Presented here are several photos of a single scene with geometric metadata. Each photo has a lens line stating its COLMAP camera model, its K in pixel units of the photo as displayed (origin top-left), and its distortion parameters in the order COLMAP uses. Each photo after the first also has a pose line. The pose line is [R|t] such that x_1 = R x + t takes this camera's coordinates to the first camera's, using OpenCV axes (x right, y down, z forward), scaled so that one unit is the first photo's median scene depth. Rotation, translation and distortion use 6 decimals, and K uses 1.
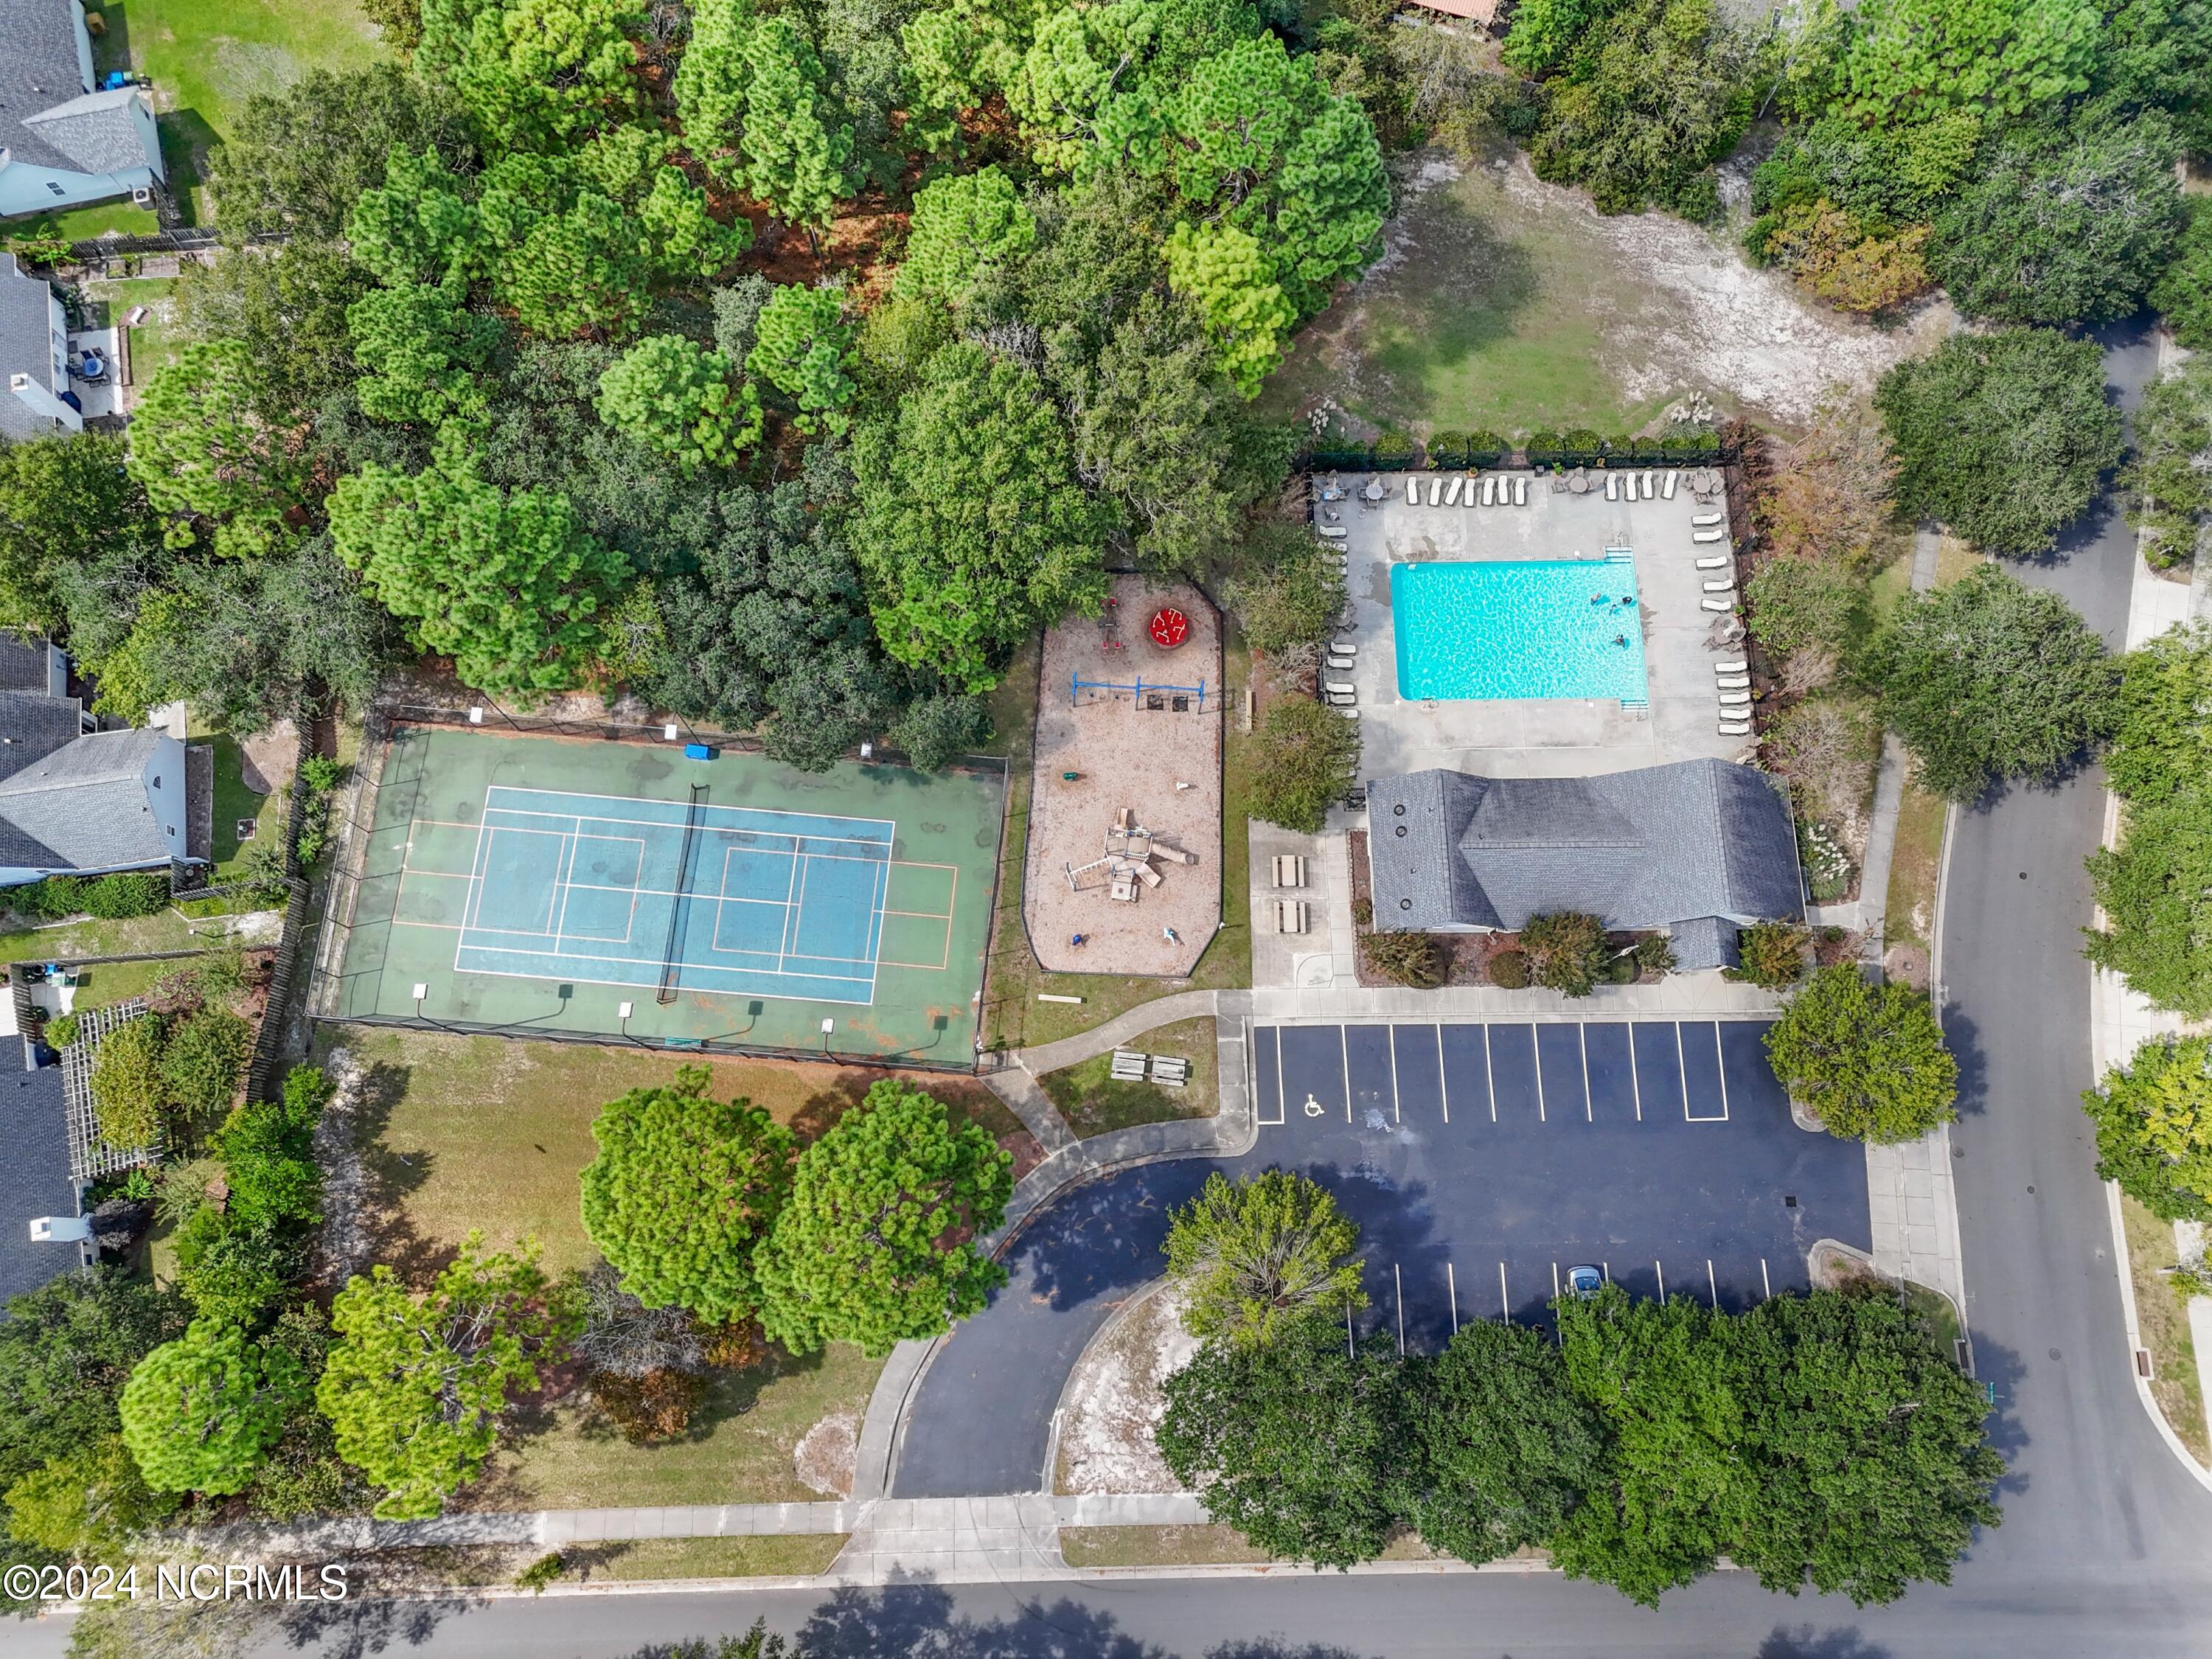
lens RADIAL K [[1551.6, 0, 1106.0], [0, 1551.6, 829.5], [0, 0, 1]] dist [0.083966, -0.158339]
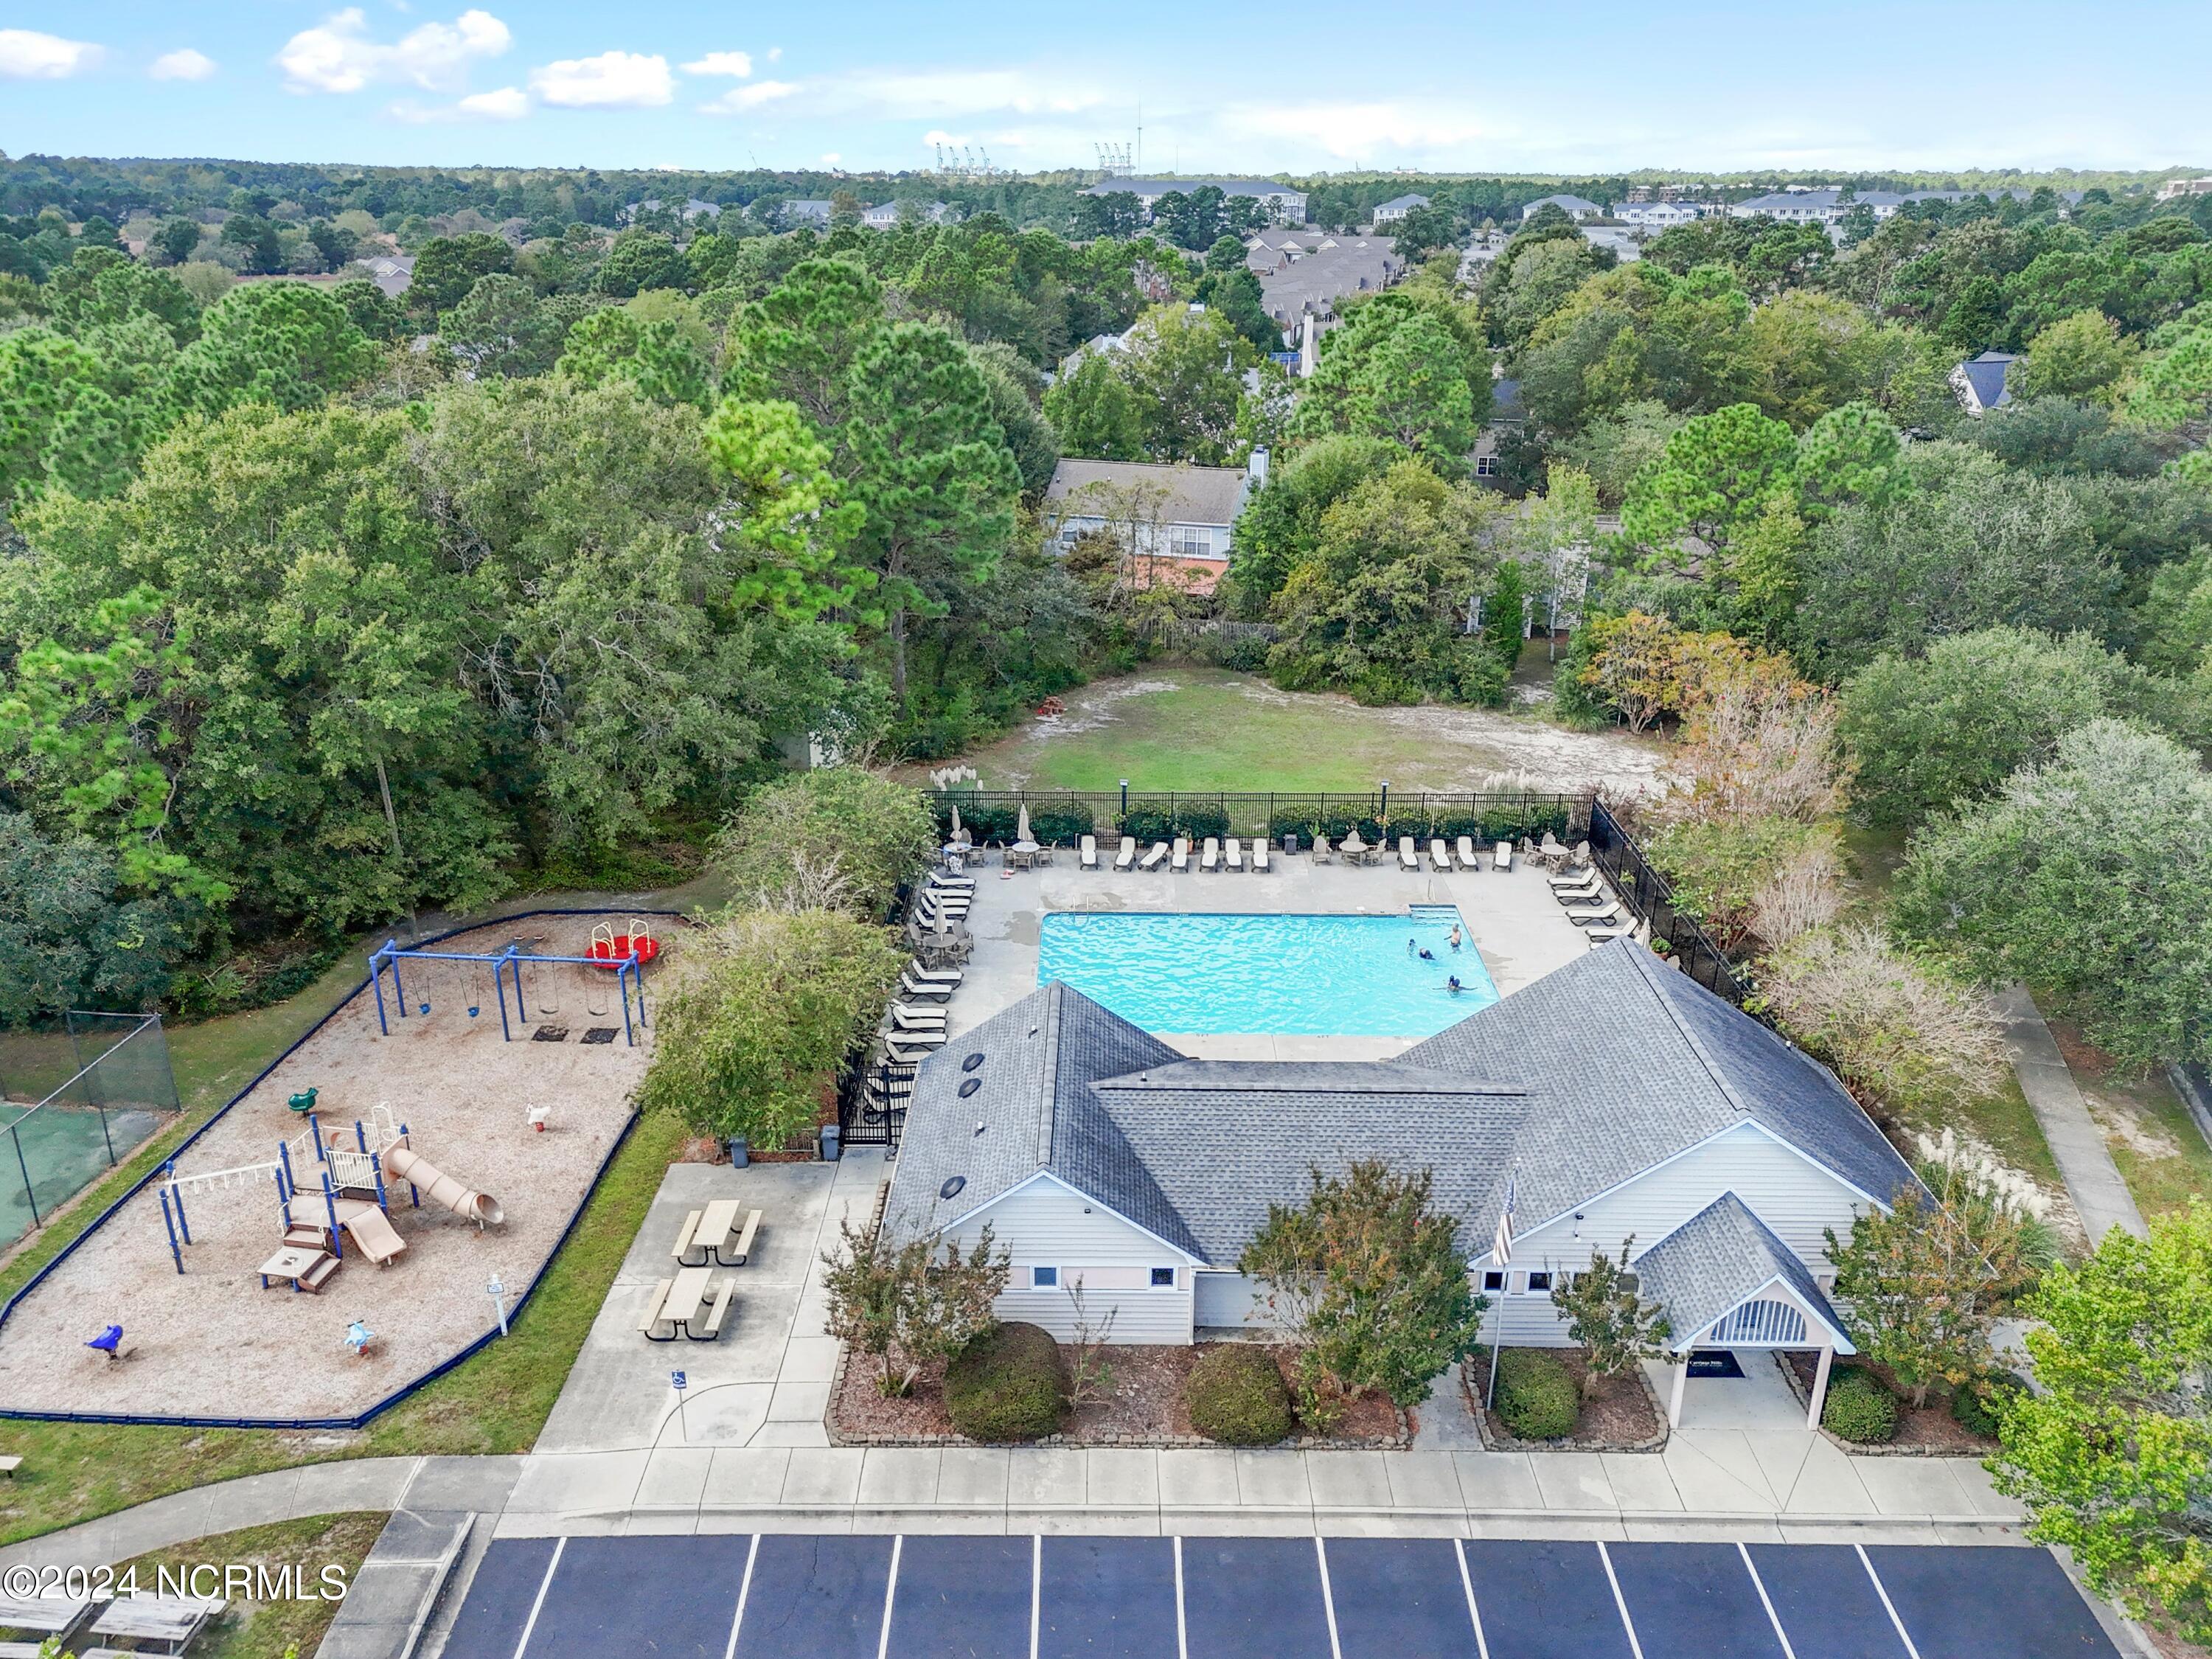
lens RADIAL K [[1623.2, 0, 1106.0], [0, 1623.2, 829.5], [0, 0, 1]] dist [0.092567, -0.078495]
pose [[0.999861, 0.007637, -0.014833, 0.228021], [-0.016463, 0.595747, -0.803003, 0.315828], [0.002704, 0.803135, 0.595790, 0.651152]]
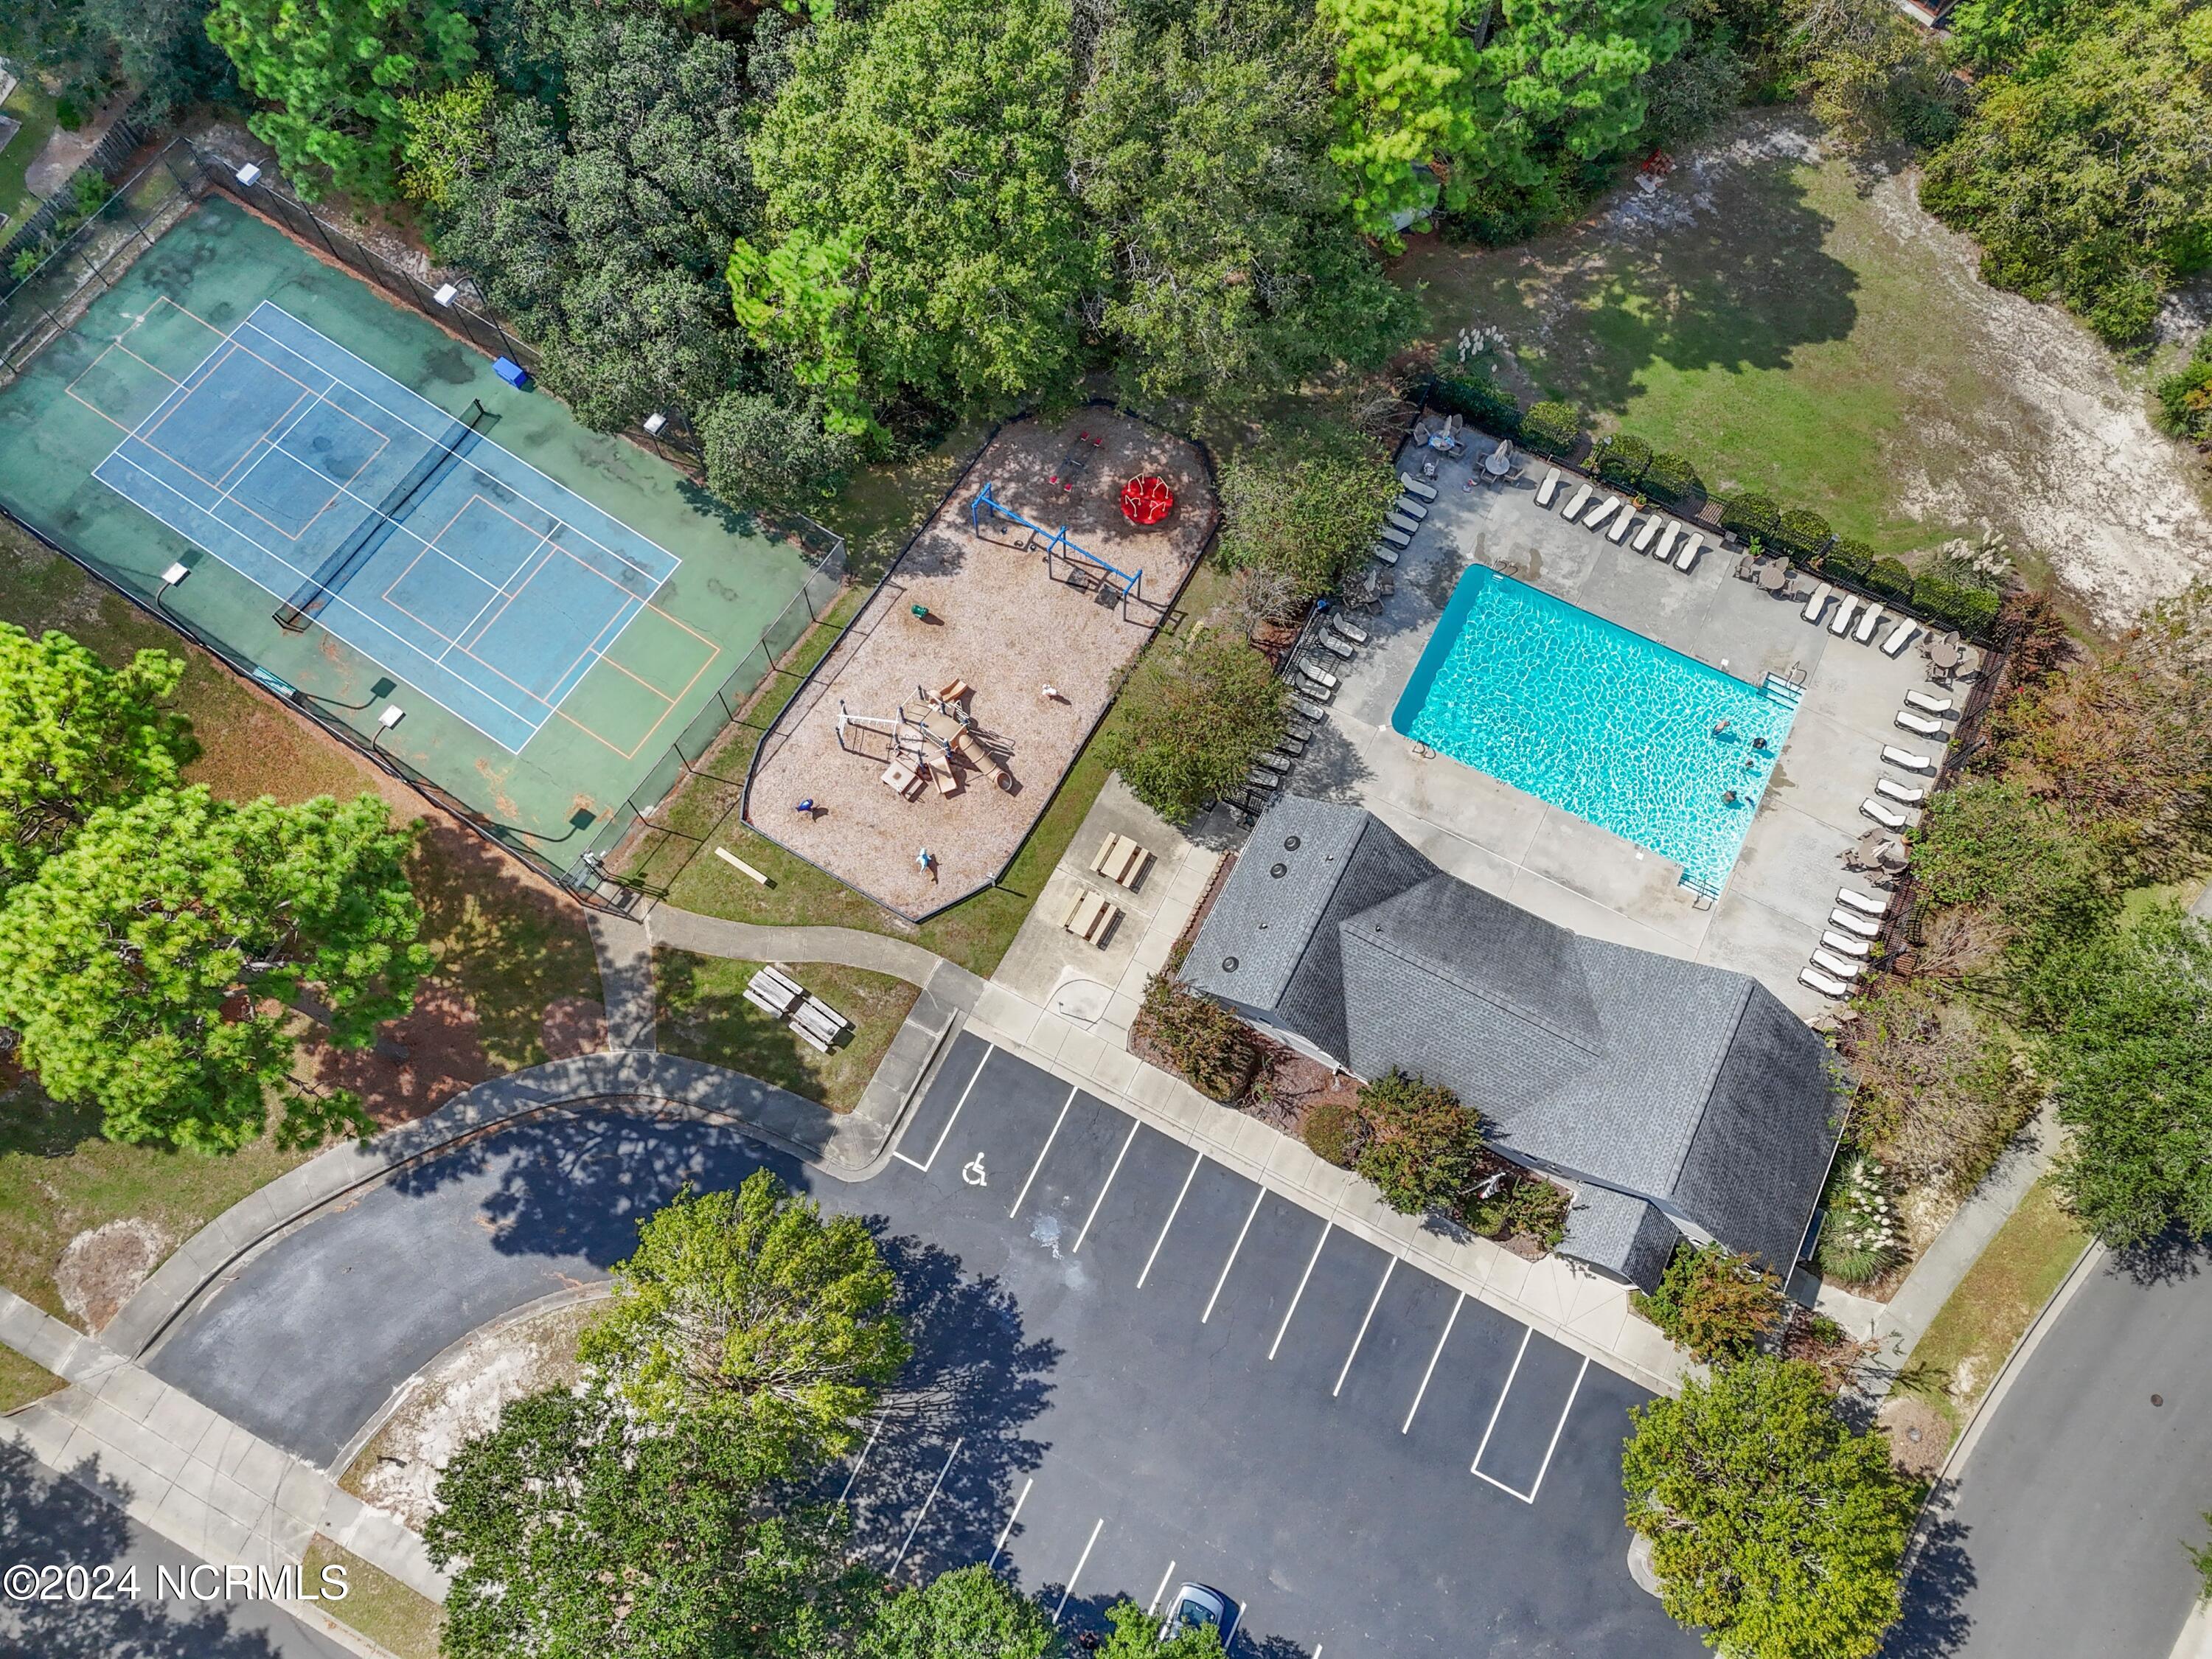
lens RADIAL K [[1598.6, 0, 1106.0], [0, 1598.6, 829.5], [0, 0, 1]] dist [0.065503, -0.071474]
pose [[0.879701, 0.448463, -0.158134, 0.219610], [-0.460787, 0.886074, -0.050484, 0.053964], [0.117478, 0.117276, 0.986126, 0.291947]]
